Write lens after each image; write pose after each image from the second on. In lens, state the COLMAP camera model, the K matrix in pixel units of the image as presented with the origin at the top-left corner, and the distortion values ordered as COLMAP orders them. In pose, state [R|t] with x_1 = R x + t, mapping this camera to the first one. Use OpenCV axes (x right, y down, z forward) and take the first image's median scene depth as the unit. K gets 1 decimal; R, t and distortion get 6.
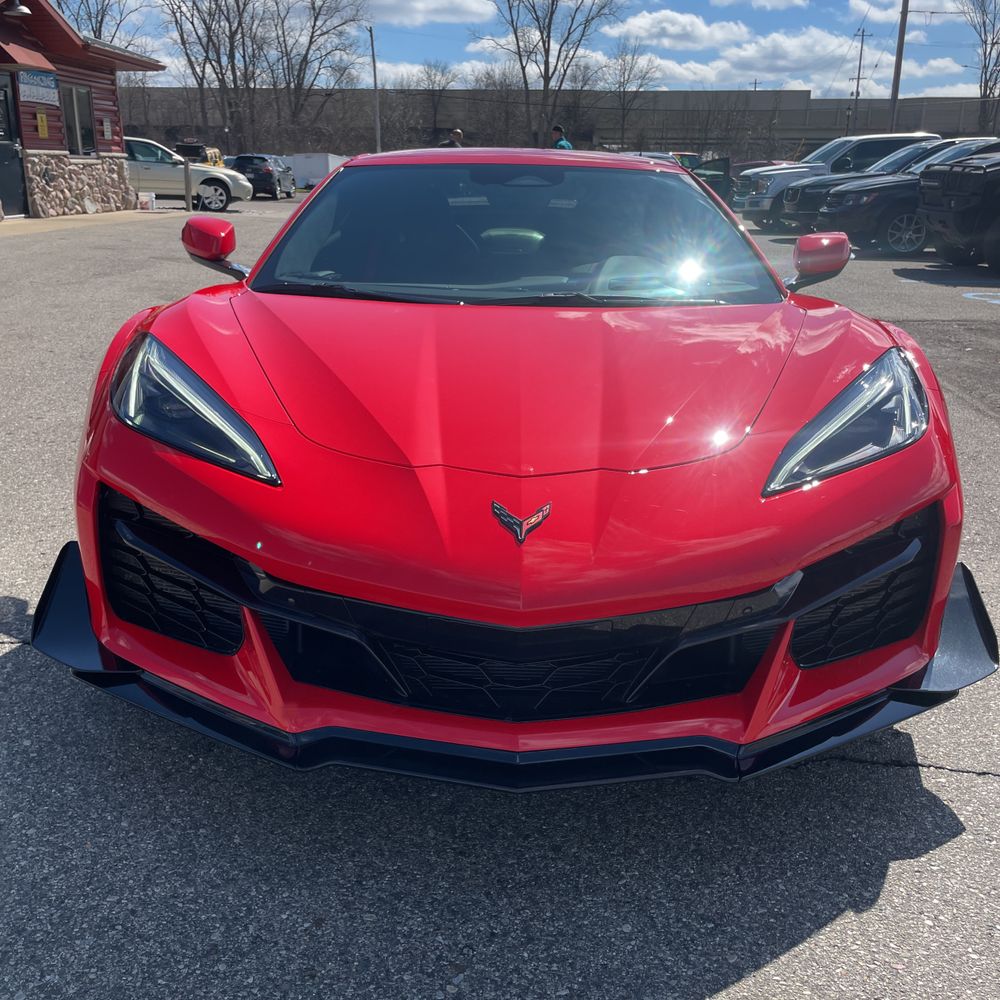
lens RADIAL K [[1009.2, 0, 495.7], [0, 1009.2, 485.6], [0, 0, 1]] dist [0.084407, -0.128265]
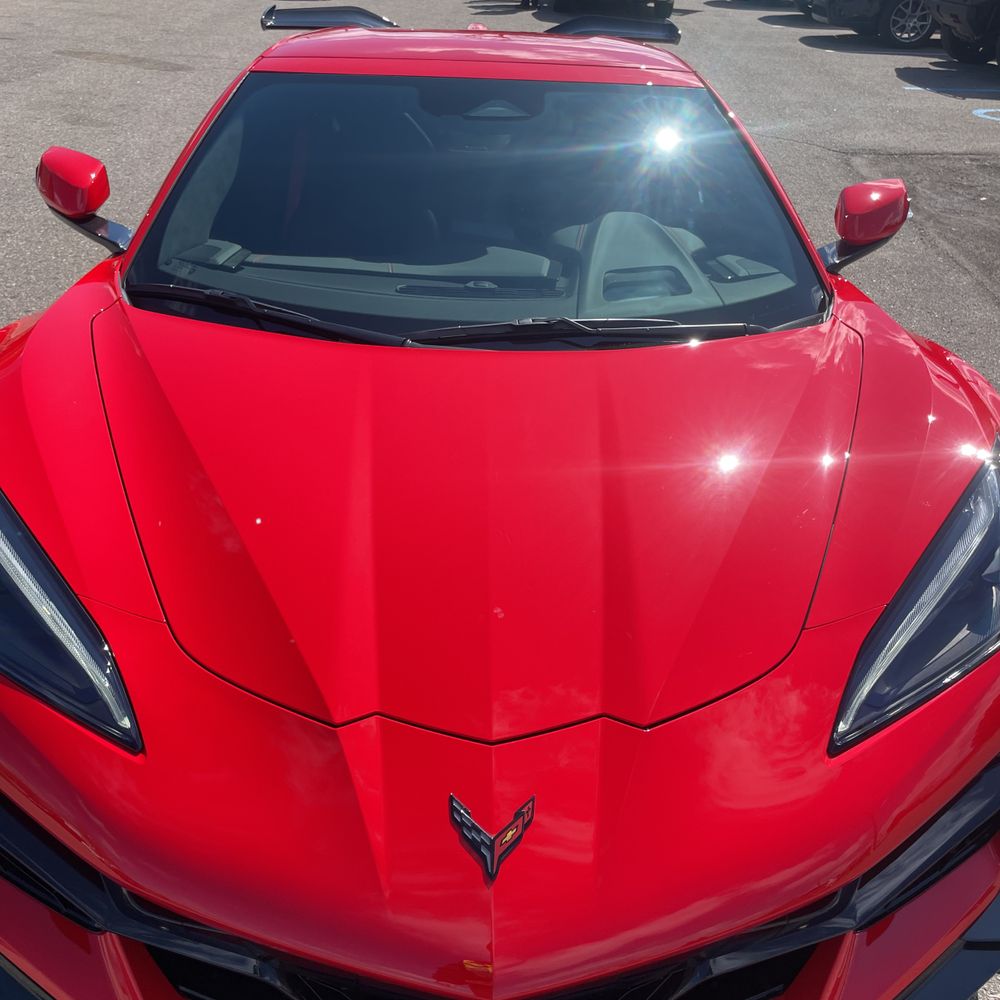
lens RADIAL K [[1002.7, 0, 499.5], [0, 1002.7, 485.3], [0, 0, 1]] dist [0.100526, -0.146801]
pose [[0.999159, -0.004538, 0.040758, 0.000770], [-0.004566, 0.975367, 0.220539, -0.097597], [-0.040755, -0.220540, 0.974526, 0.103902]]
